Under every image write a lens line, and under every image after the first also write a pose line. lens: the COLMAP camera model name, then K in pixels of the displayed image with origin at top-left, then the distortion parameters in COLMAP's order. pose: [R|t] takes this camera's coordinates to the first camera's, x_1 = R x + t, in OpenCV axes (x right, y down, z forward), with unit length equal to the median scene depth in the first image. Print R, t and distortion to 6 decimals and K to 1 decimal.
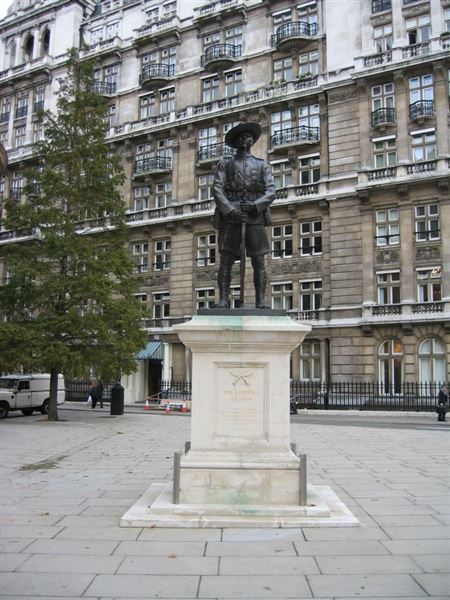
lens RADIAL K [[634.3, 0, 225.0], [0, 634.3, 300.0], [0, 0, 1]] dist [-0.126304, 0.083745]
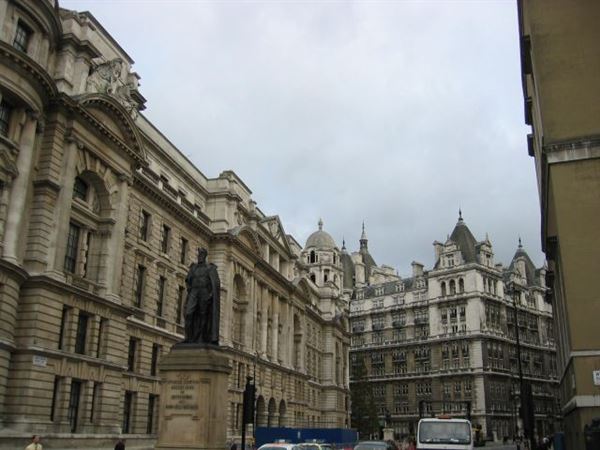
lens RADIAL K [[634.3, 0, 300.0], [0, 634.3, 225.0], [0, 0, 1]] dist [-0.126304, 0.083745]
pose [[0.970775, -0.076147, -0.227592, 0.271046], [0.031343, 0.980433, -0.194341, -0.292804], [0.237938, 0.181528, 0.954166, -2.207061]]
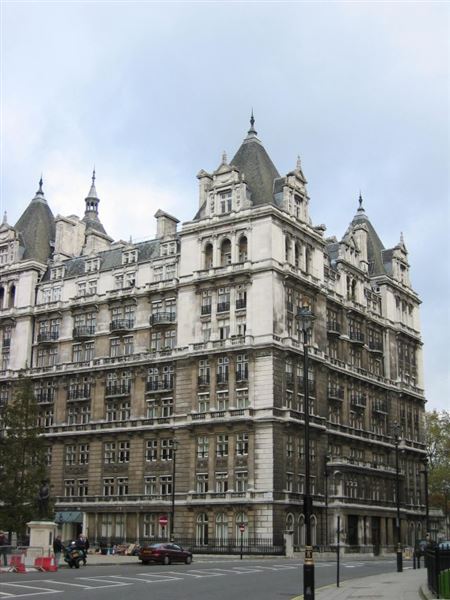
lens RADIAL K [[881.0, 0, 225.0], [0, 881.0, 300.0], [0, 0, 1]] dist [-0.118882, -0.002937]
pose [[0.998684, -0.014689, -0.049132, 0.373623], [0.007594, 0.989897, -0.141583, -0.146738], [0.050715, 0.141024, 0.988706, -1.211314]]
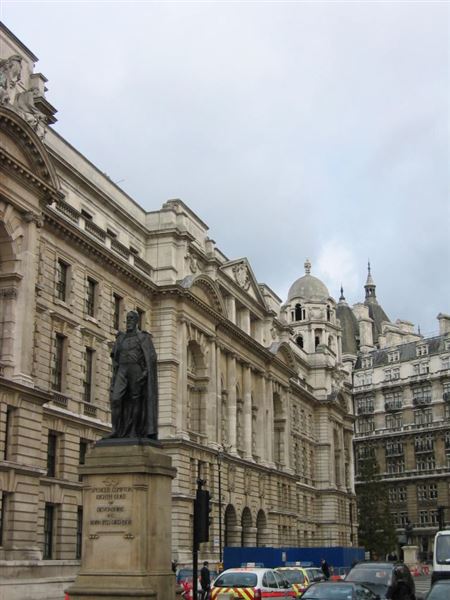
lens RADIAL K [[881.0, 0, 225.0], [0, 881.0, 300.0], [0, 0, 1]] dist [-0.118882, -0.002937]
pose [[0.950054, -0.101967, -0.294958, 0.287022], [0.055476, 0.985245, -0.161912, -0.293493], [0.307115, 0.137462, 0.941692, -2.219494]]
